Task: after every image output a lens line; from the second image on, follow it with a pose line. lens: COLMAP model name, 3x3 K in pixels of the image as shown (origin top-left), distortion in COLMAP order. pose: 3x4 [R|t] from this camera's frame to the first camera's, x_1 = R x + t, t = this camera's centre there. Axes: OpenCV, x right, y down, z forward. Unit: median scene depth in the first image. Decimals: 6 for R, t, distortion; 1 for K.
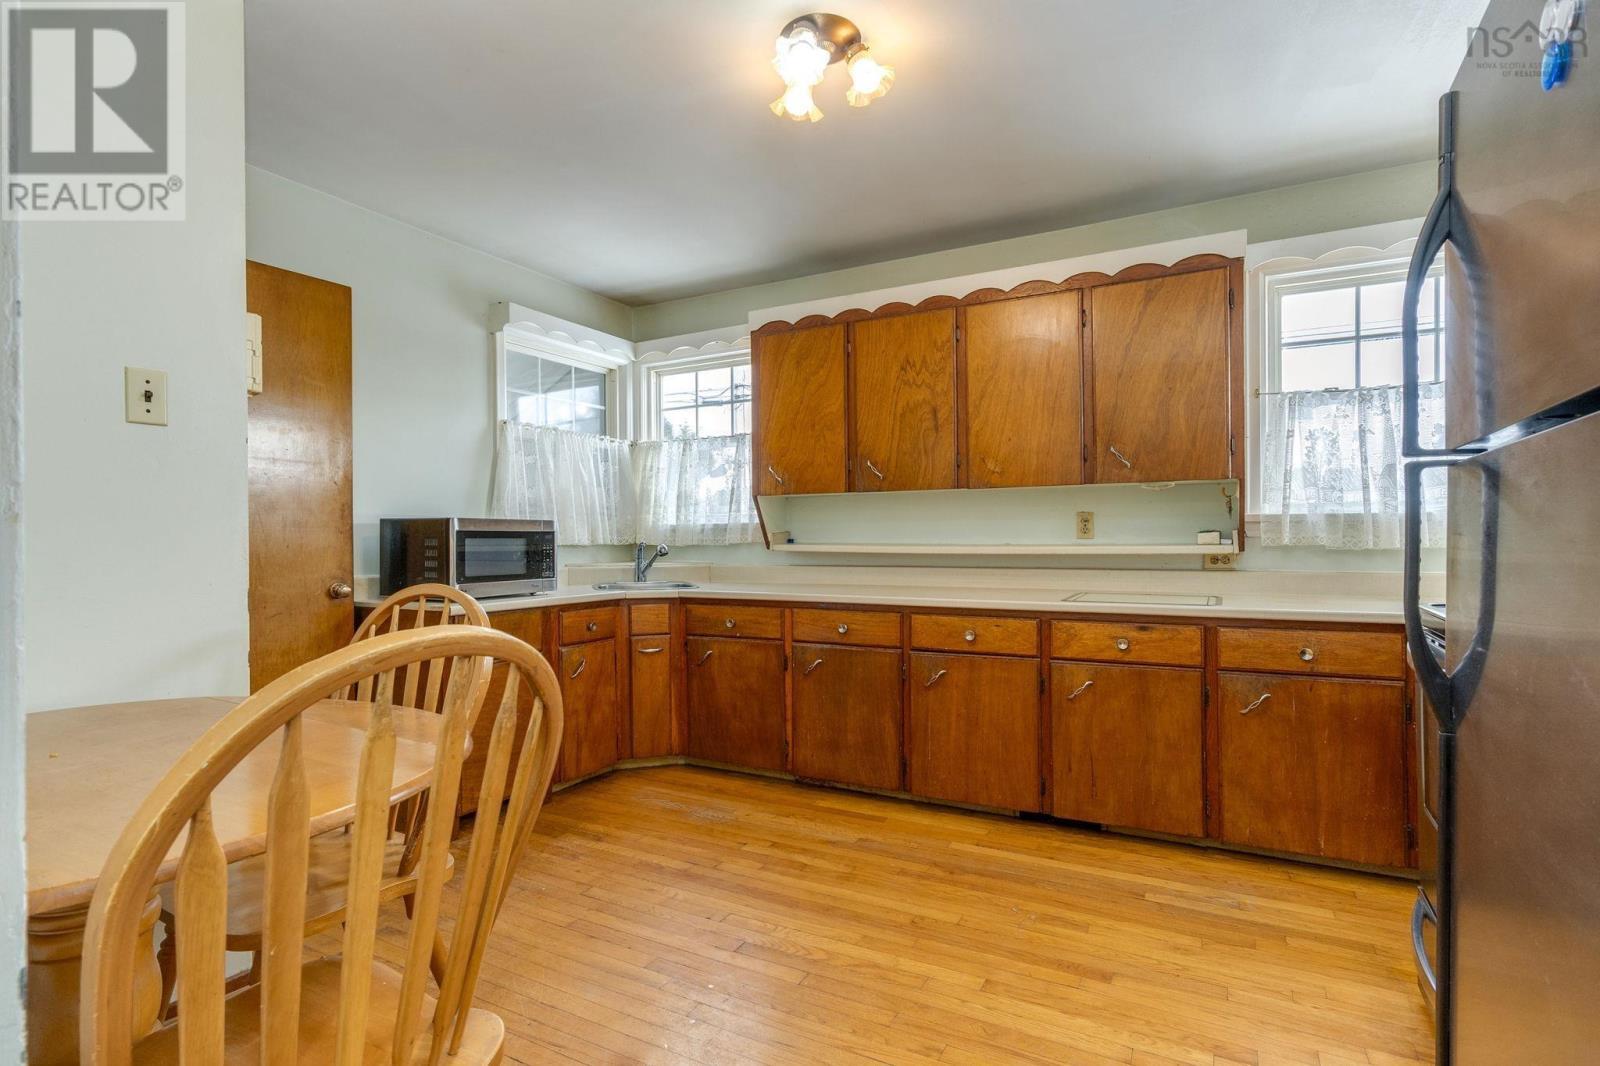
lens RADIAL K [[802.6, 0, 800.0], [0, 802.6, 533.0], [0, 0, 1]] dist [-0.005465, -0.000137]
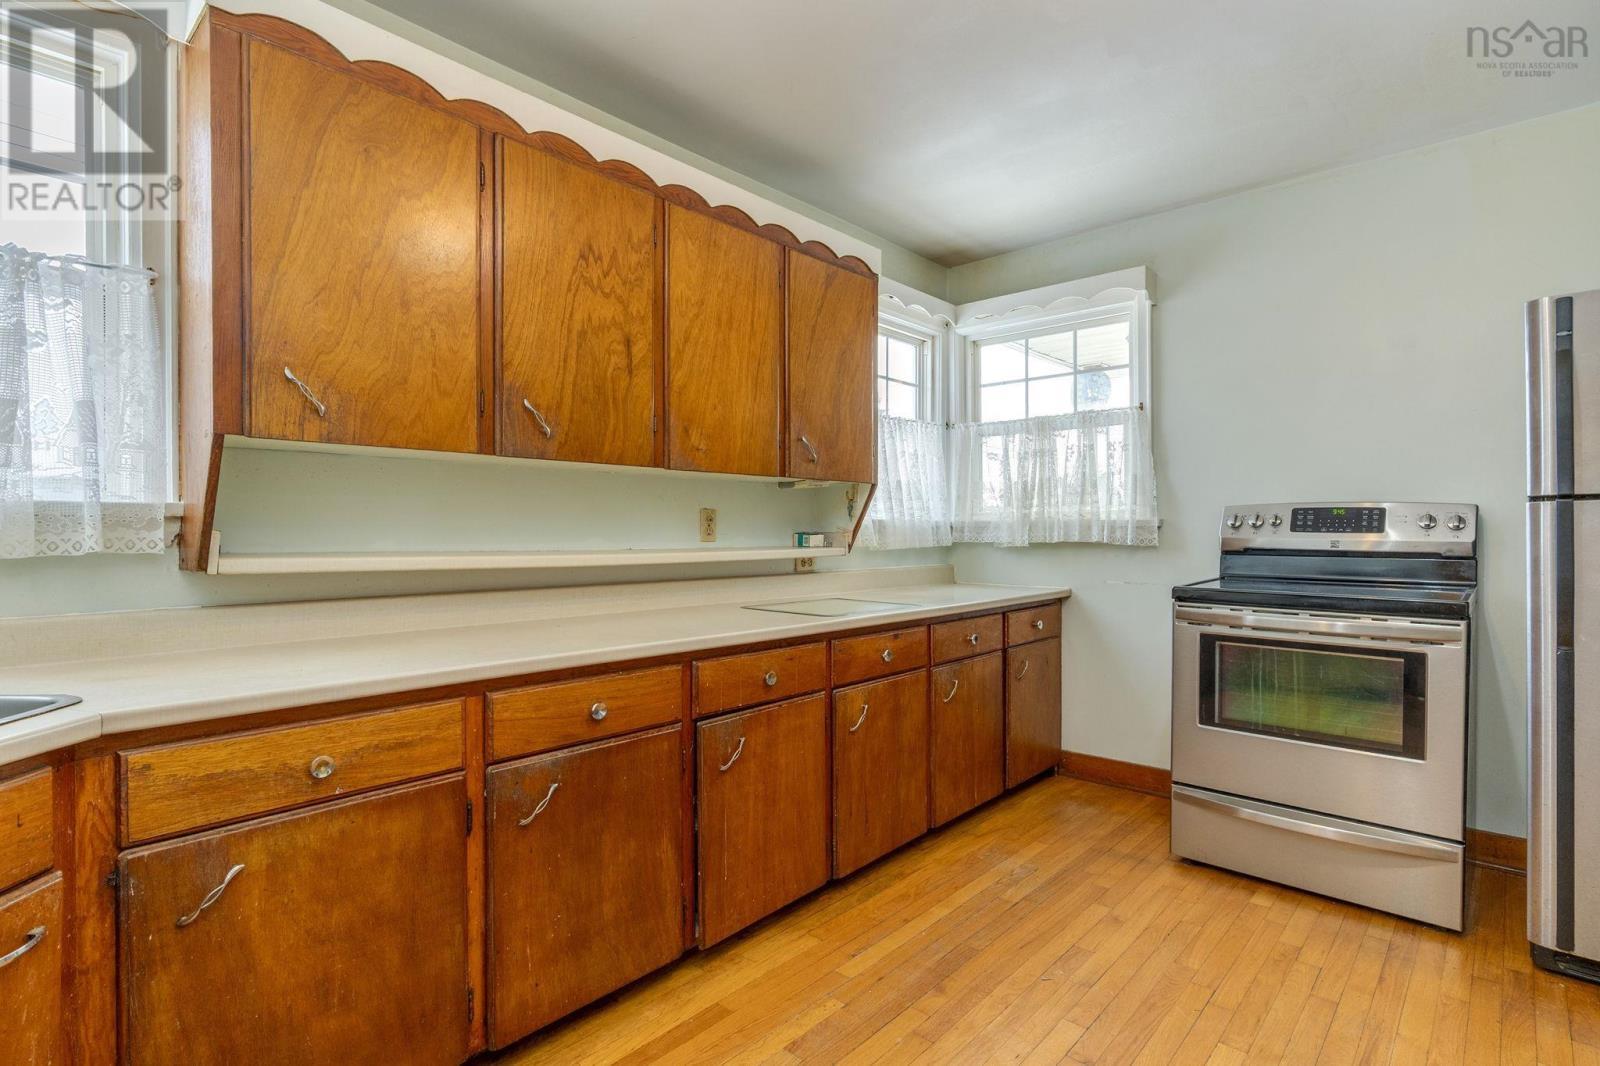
lens RADIAL K [[806.1, 0, 800.0], [0, 806.1, 533.0], [0, 0, 1]] dist [0.002087, 0.000490]
pose [[0.224890, 0.008471, 0.974347, -0.438481], [-0.001259, 0.999964, -0.008403, 0.005143], [-0.974383, 0.000663, 0.224893, 0.746564]]
